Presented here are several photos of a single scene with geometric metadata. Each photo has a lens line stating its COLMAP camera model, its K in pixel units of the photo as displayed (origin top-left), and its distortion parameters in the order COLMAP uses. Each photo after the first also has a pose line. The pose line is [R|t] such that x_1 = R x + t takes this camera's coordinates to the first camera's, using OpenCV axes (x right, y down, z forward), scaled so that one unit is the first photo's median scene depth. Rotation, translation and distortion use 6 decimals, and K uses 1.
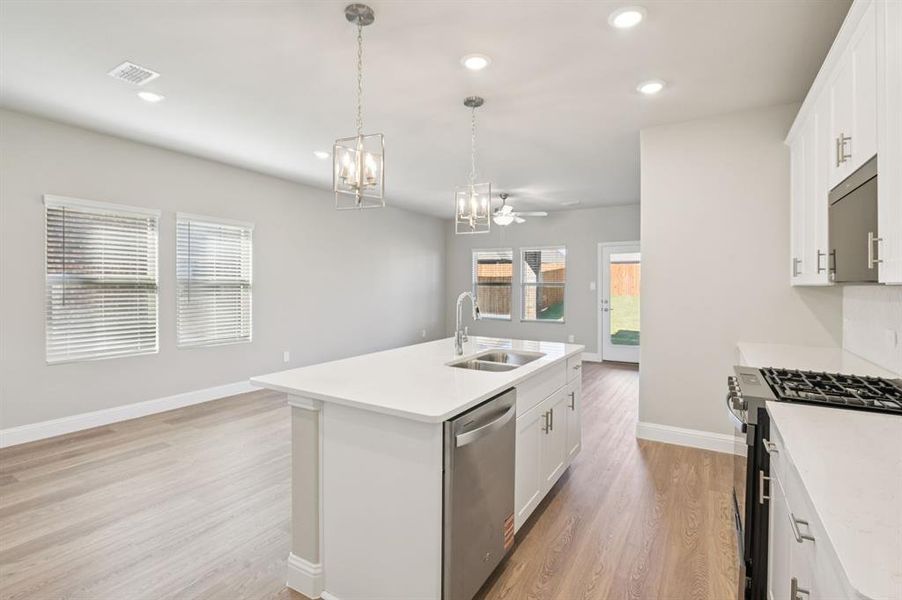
lens RADIAL K [[421.9, 0, 454.8], [0, 421.9, 300.0], [0, 0, 1]] dist [0.003298, 0.000883]
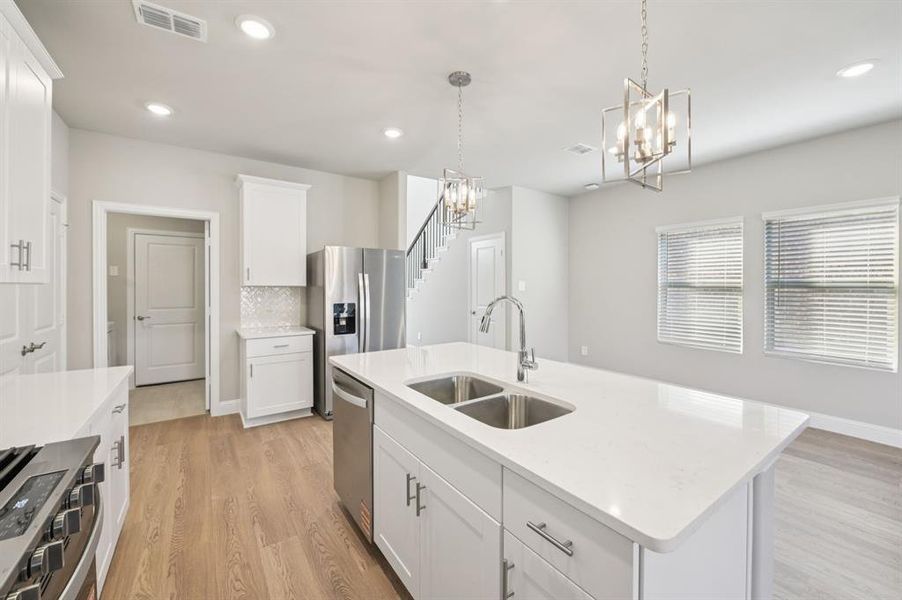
lens RADIAL K [[368.0, 0, 453.7], [0, 368.0, 295.5], [0, 0, 1]] dist [0.000676, -0.000061]
pose [[-0.403113, 0.014238, -0.915040, 0.356373], [-0.035636, 0.998876, 0.031242, -0.017706], [0.914456, 0.045203, -0.402152, 0.631511]]
